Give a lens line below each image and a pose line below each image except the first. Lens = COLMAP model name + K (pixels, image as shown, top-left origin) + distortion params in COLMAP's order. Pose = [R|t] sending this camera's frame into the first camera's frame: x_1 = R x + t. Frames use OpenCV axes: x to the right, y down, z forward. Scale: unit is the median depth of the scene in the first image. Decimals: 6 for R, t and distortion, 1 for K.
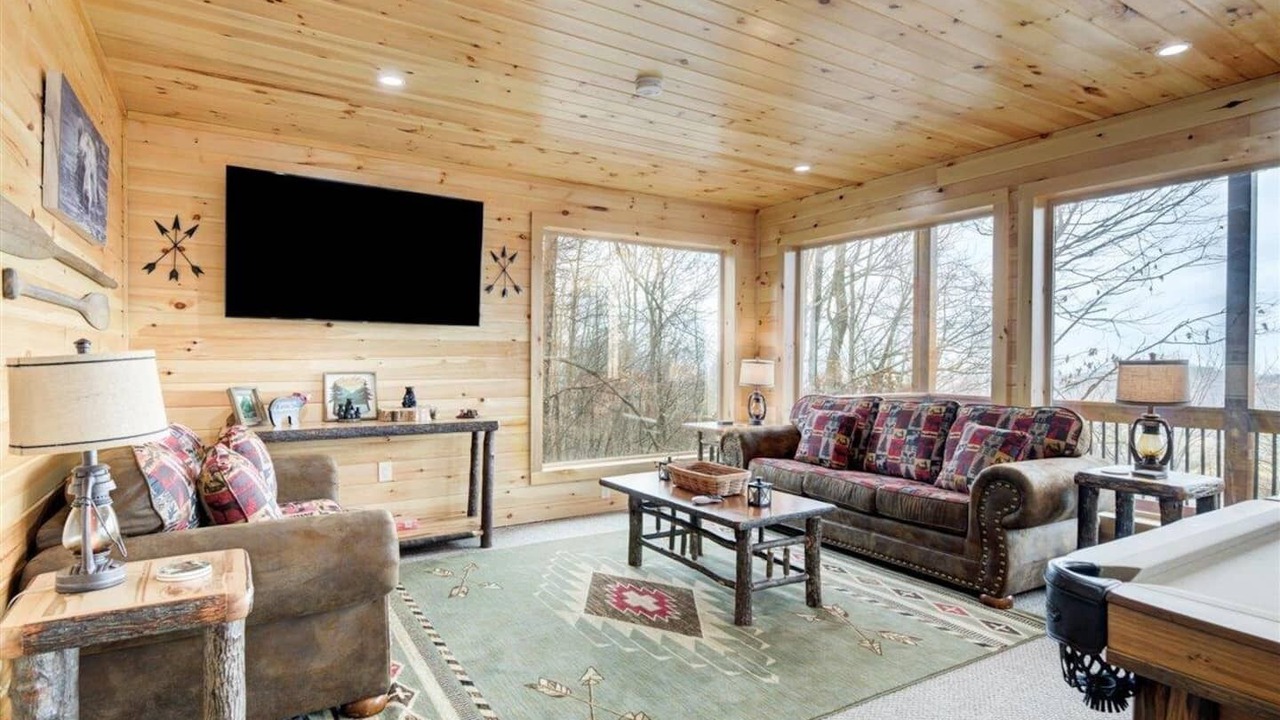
lens RADIAL K [[662.8, 0, 630.6], [0, 662.8, 359.7], [0, 0, 1]] dist [-0.000459, 0.002480]
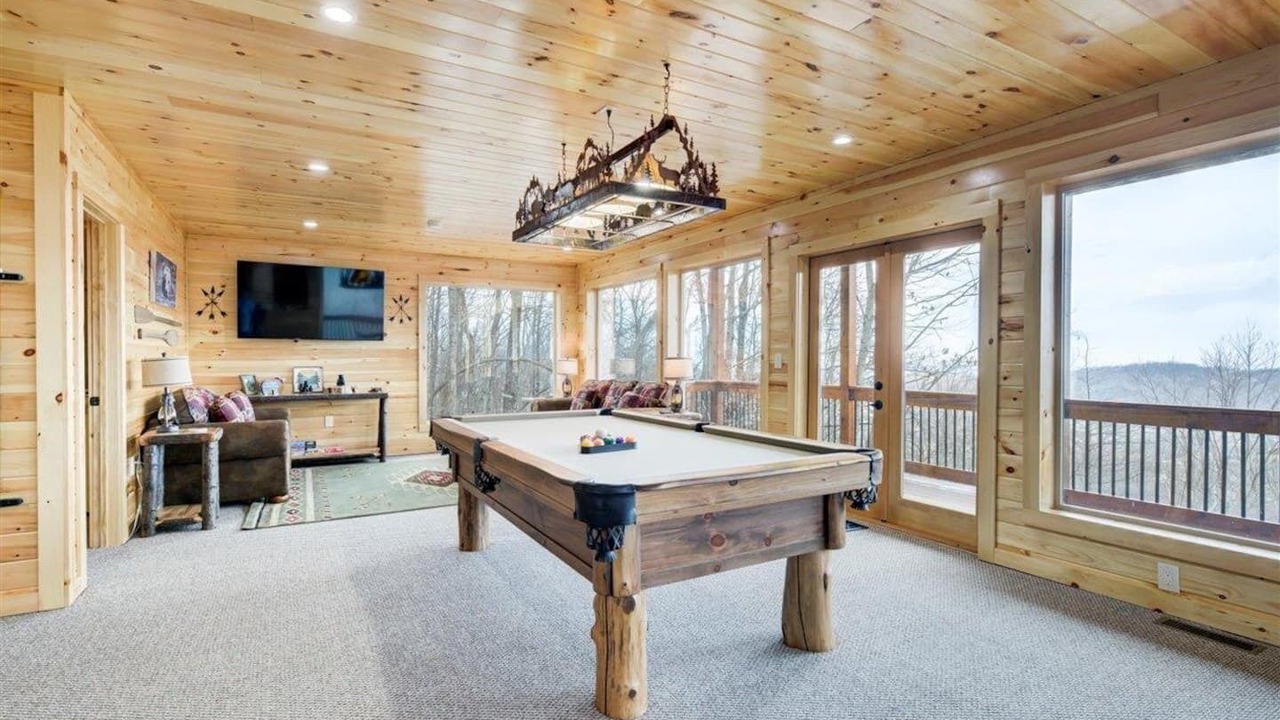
lens RADIAL K [[628.1, 0, 649.4], [0, 628.1, 360.5], [0, 0, 1]] dist [0.004521, 0.001233]
pose [[0.999172, -0.005337, -0.040329, 0.610973], [0.005328, 0.999986, -0.000342, 0.007696], [0.040331, 0.000126, 0.999186, -0.725977]]
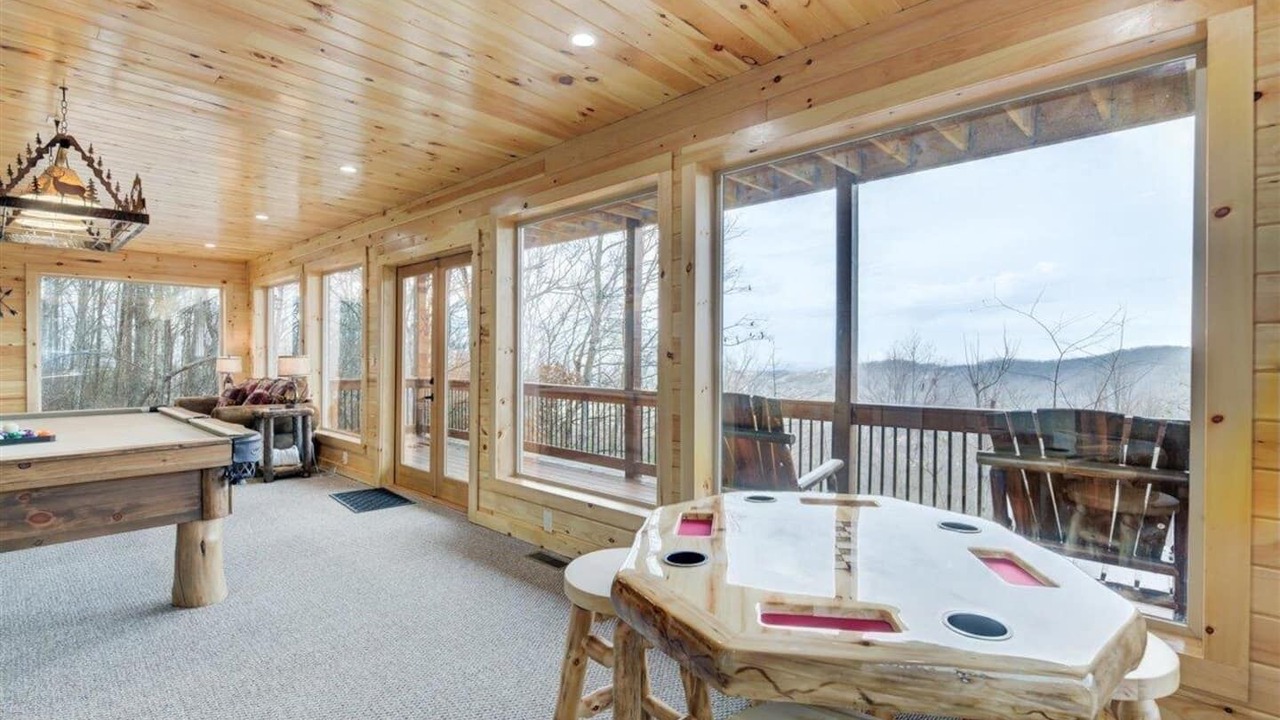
lens RADIAL K [[602.5, 0, 648.8], [0, 602.5, 360.3], [0, 0, 1]] dist [0.010830, -0.000041]
pose [[0.967890, -0.004592, 0.251333, 1.082253], [0.003682, 0.999985, 0.004089, 0.008044], [-0.251348, -0.003032, 0.967892, -0.911939]]
